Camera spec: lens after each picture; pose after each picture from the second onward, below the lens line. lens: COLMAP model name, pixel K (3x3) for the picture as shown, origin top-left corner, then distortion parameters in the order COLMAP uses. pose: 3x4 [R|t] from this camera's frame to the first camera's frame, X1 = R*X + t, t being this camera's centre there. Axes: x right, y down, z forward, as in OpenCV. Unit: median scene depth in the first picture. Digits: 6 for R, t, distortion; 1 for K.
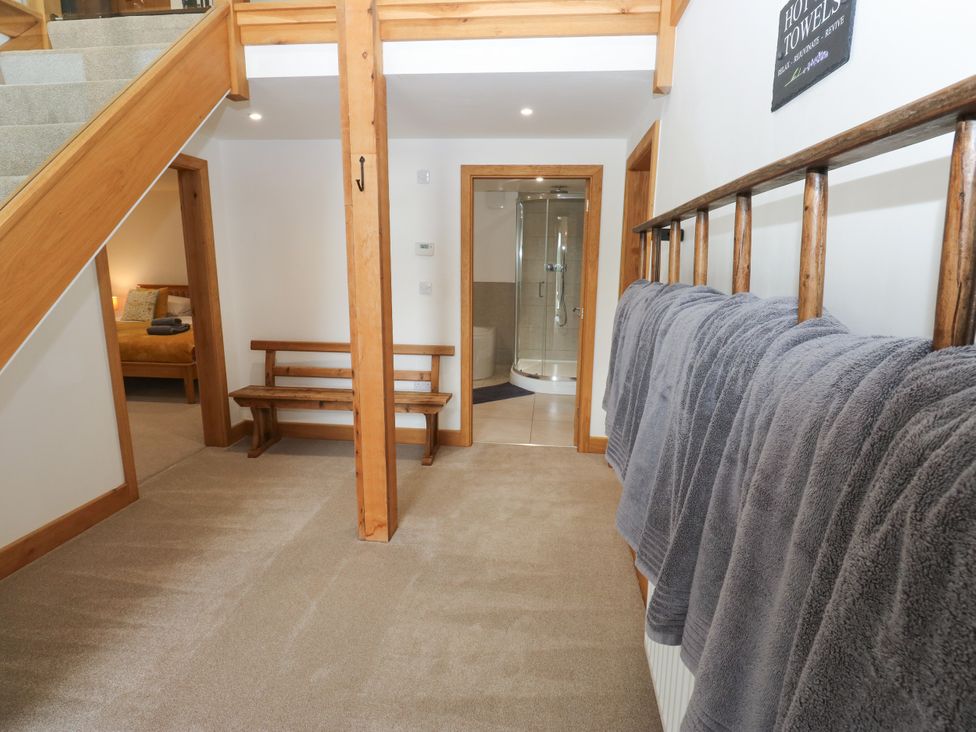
lens RADIAL K [[508.9, 0, 496.5], [0, 508.9, 360.2], [0, 0, 1]] dist [0.002951, -0.014901]
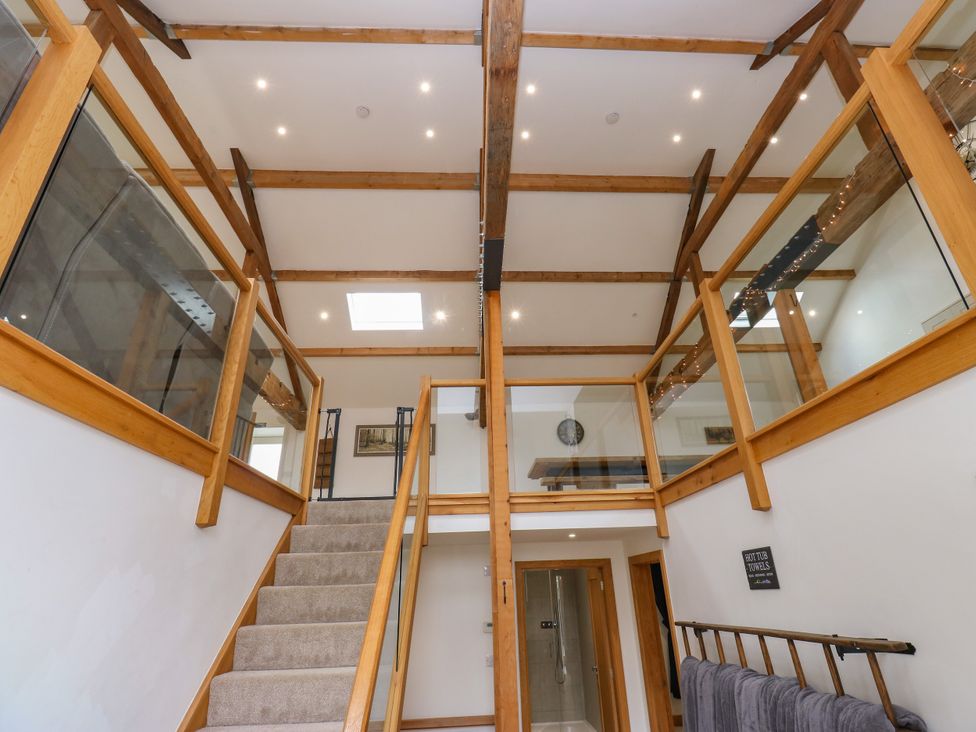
lens RADIAL K [[508.9, 0, 496.5], [0, 508.9, 360.2], [0, 0, 1]] dist [0.002951, -0.014901]
pose [[0.988174, 0.017620, 0.152318, -0.565933], [0.075550, 0.808474, -0.583662, -0.011531], [-0.133430, 0.588268, 0.797582, -0.775006]]
